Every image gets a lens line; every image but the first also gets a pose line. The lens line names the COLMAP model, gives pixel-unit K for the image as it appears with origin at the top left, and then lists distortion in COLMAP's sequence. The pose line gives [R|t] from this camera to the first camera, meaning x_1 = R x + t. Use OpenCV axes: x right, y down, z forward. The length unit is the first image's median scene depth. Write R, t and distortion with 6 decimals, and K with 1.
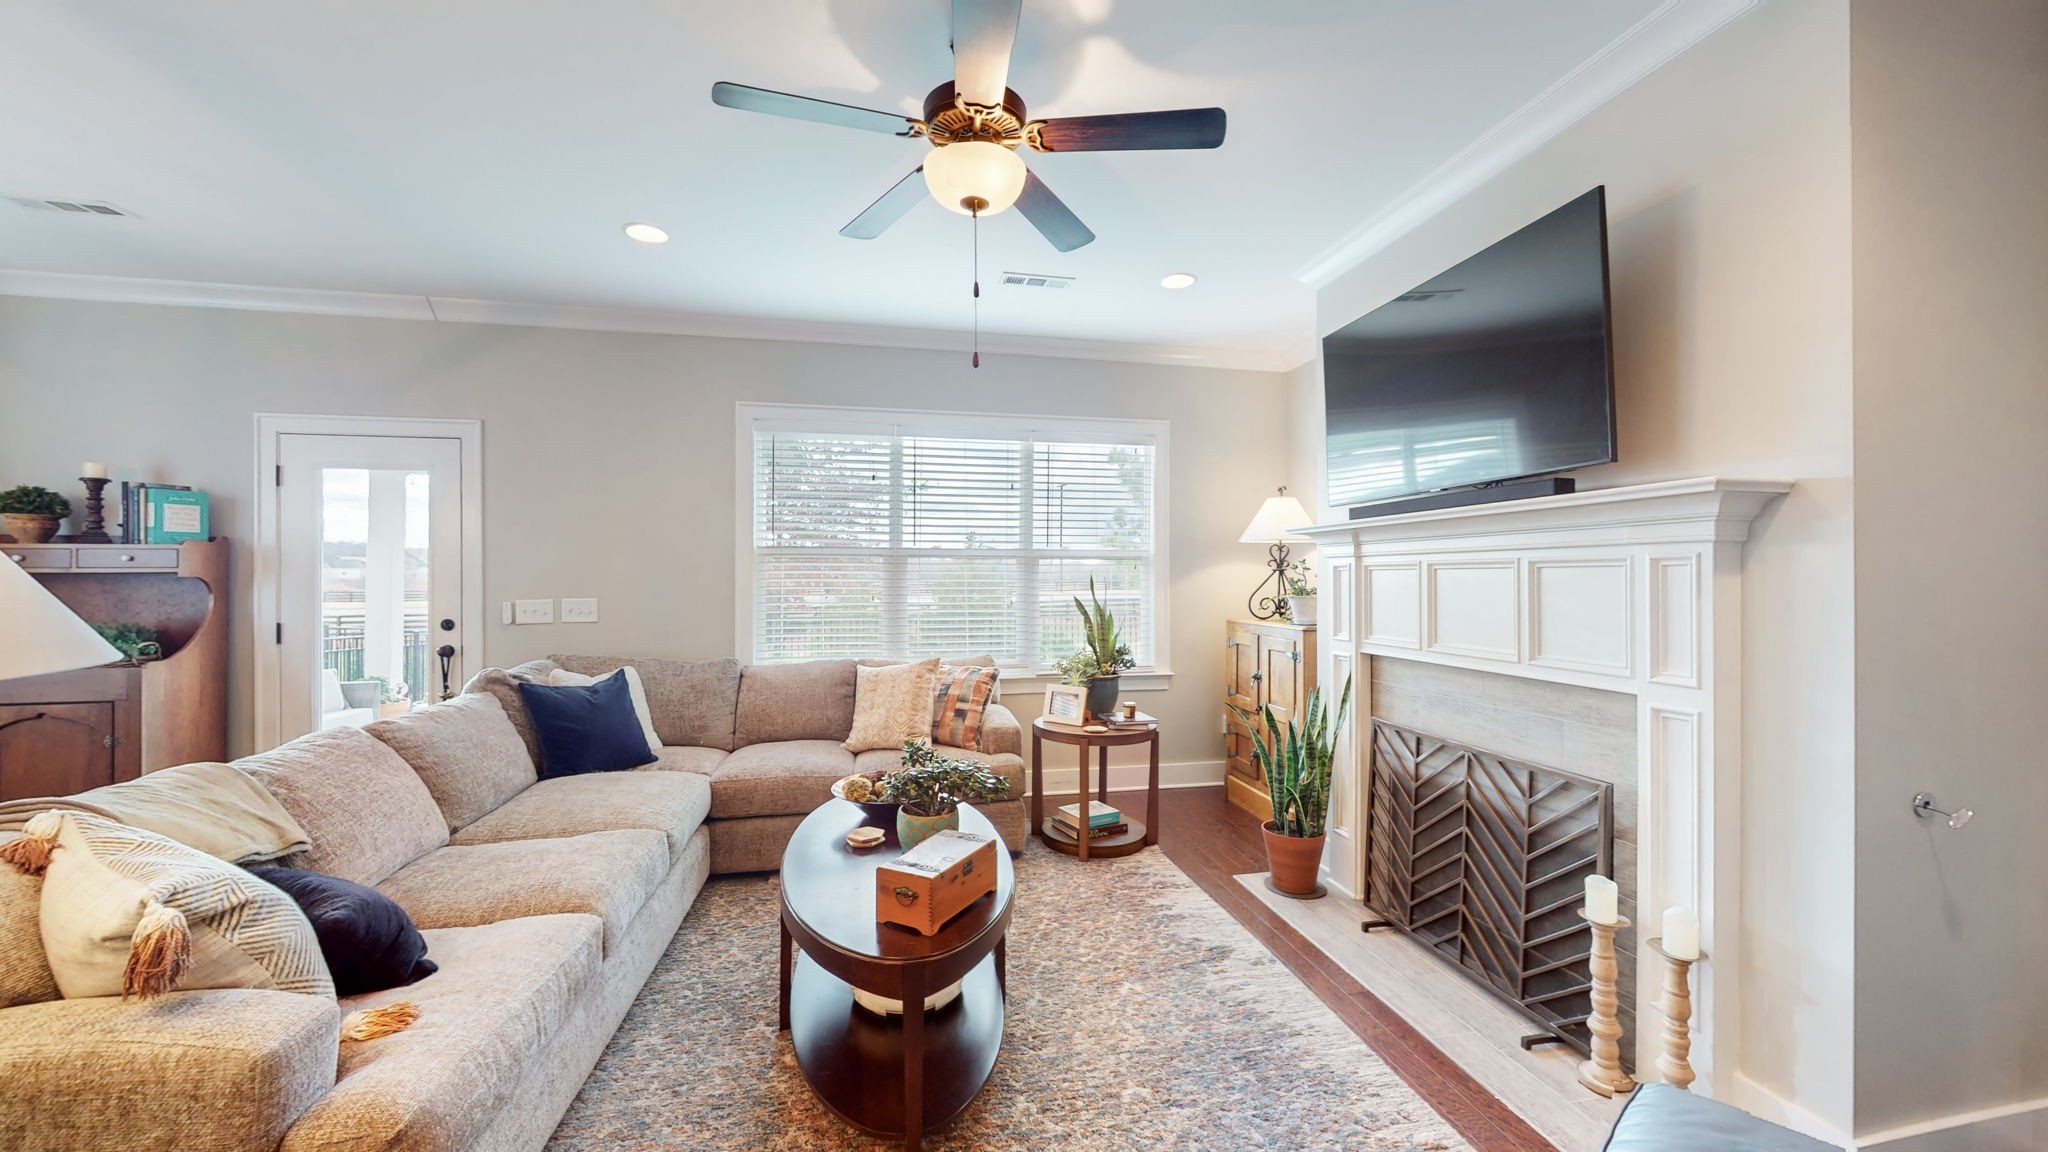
lens RADIAL K [[753.9, 0, 1030.3], [0, 753.9, 581.7], [0, 0, 1]] dist [0.000526, 0.000324]
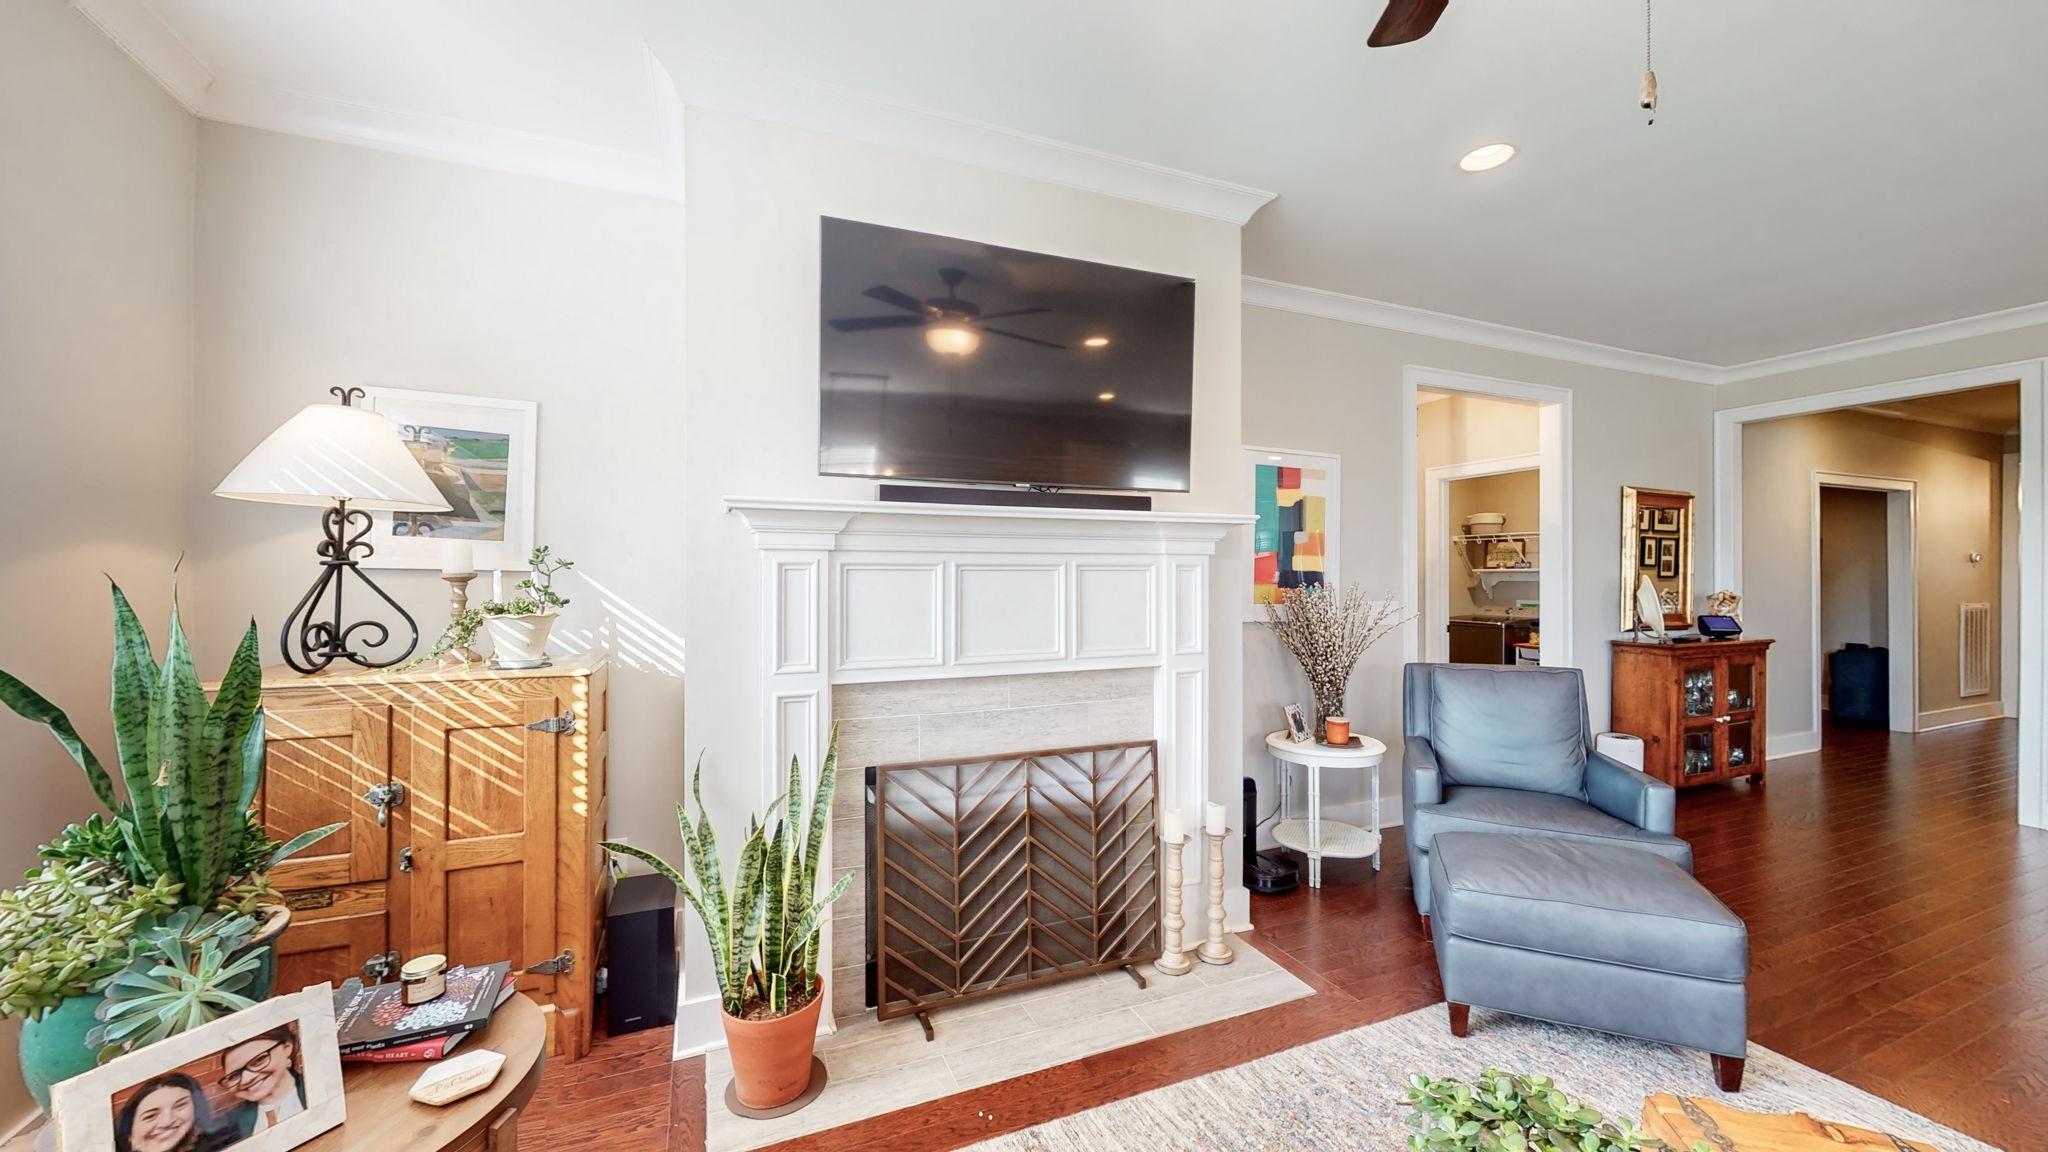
lens RADIAL K [[753.9, 0, 1030.3], [0, 753.9, 581.7], [0, 0, 1]] dist [0.000526, 0.000324]
pose [[-0.210550, 0.004207, 0.977574, -0.348638], [0.007160, 0.999971, -0.002761, 0.000307], [-0.977557, 0.006418, -0.210574, 1.137521]]
